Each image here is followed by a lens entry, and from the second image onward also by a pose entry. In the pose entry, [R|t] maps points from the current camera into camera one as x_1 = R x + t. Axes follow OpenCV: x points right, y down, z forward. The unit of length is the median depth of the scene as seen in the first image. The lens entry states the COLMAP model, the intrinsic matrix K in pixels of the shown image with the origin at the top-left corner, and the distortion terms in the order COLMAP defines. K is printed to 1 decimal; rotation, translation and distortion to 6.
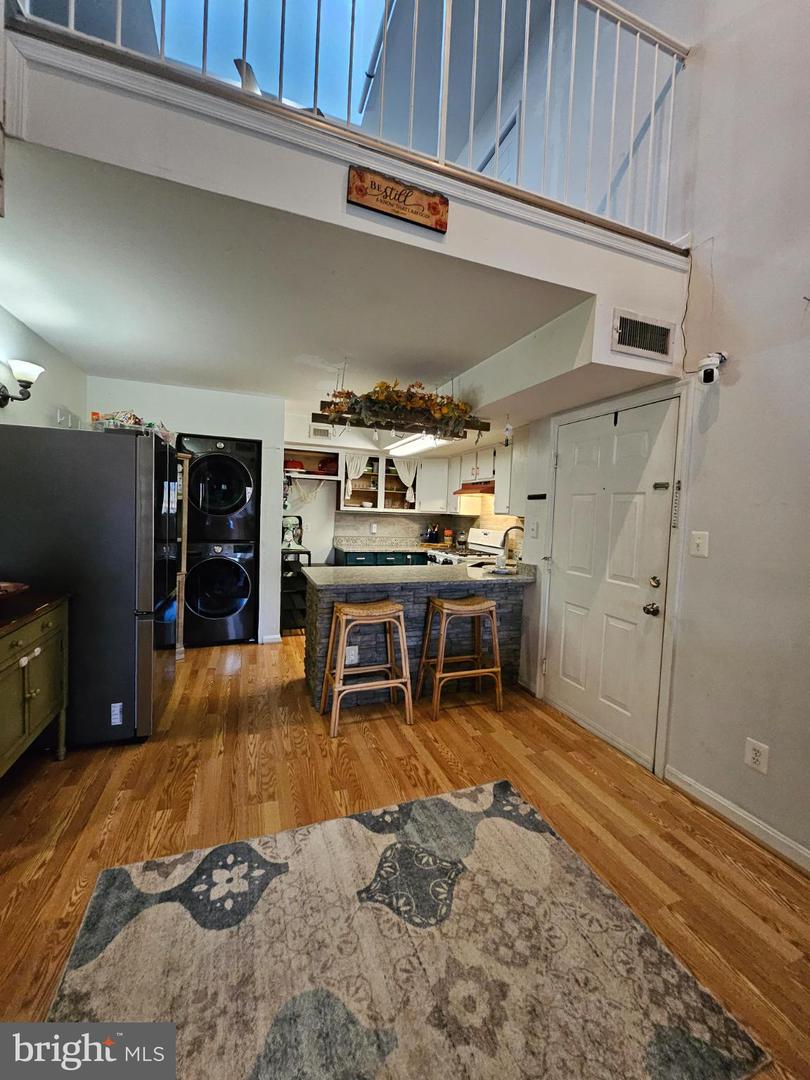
lens RADIAL K [[422.3, 0, 402.5], [0, 422.3, 523.1], [0, 0, 1]] dist [-0.000993, 0.000350]
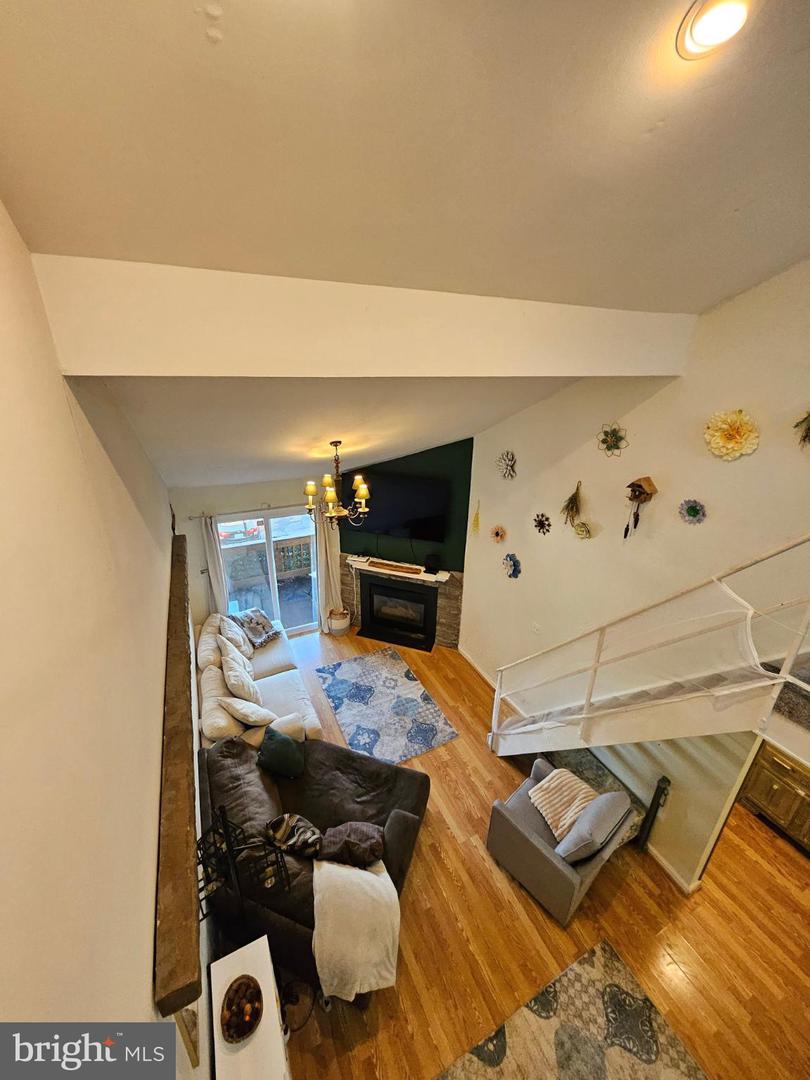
lens RADIAL K [[422.3, 0, 402.5], [0, 422.3, 523.1], [0, 0, 1]] dist [-0.000993, 0.000350]
pose [[-0.096164, -0.414967, 0.904740, -1.942175], [0.017975, 0.908081, 0.418409, -1.403254], [-0.995203, 0.056499, -0.079865, 0.664992]]
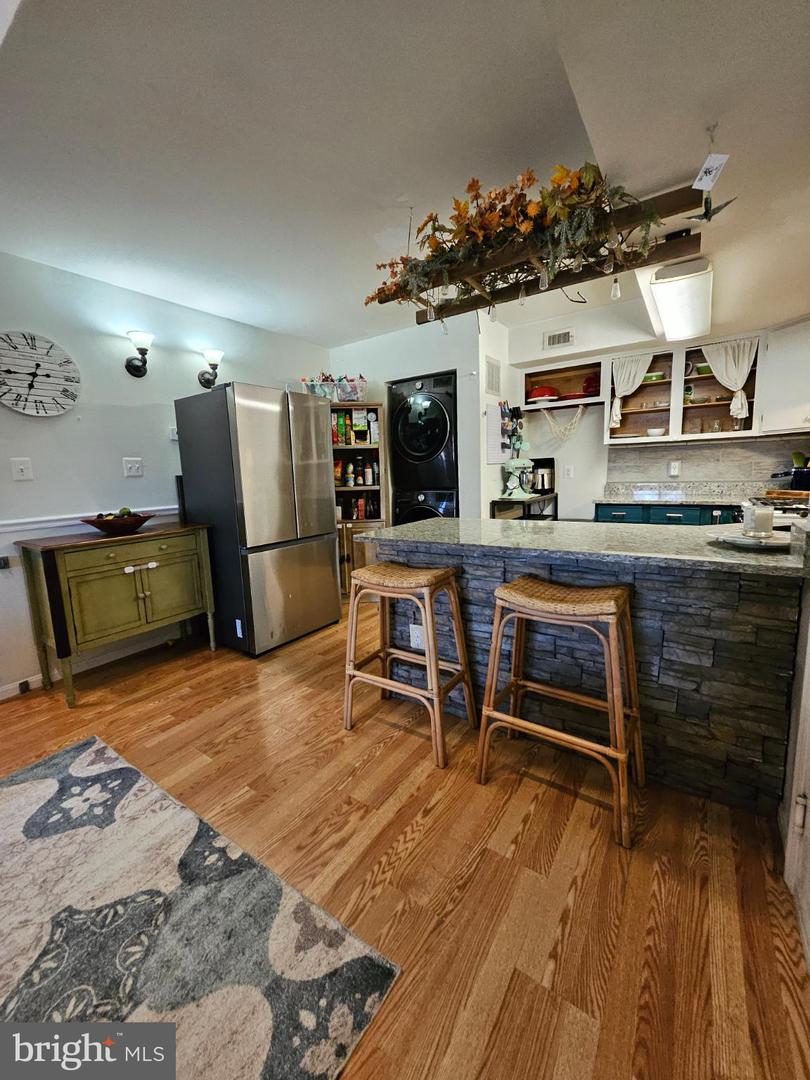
lens RADIAL K [[422.3, 0, 402.5], [0, 422.3, 523.1], [0, 0, 1]] dist [-0.000993, 0.000350]
pose [[0.572360, 0.046752, -0.818669, 0.655015], [0.035755, 0.996001, 0.081876, 0.081137], [0.819223, -0.076134, 0.568399, 0.835773]]
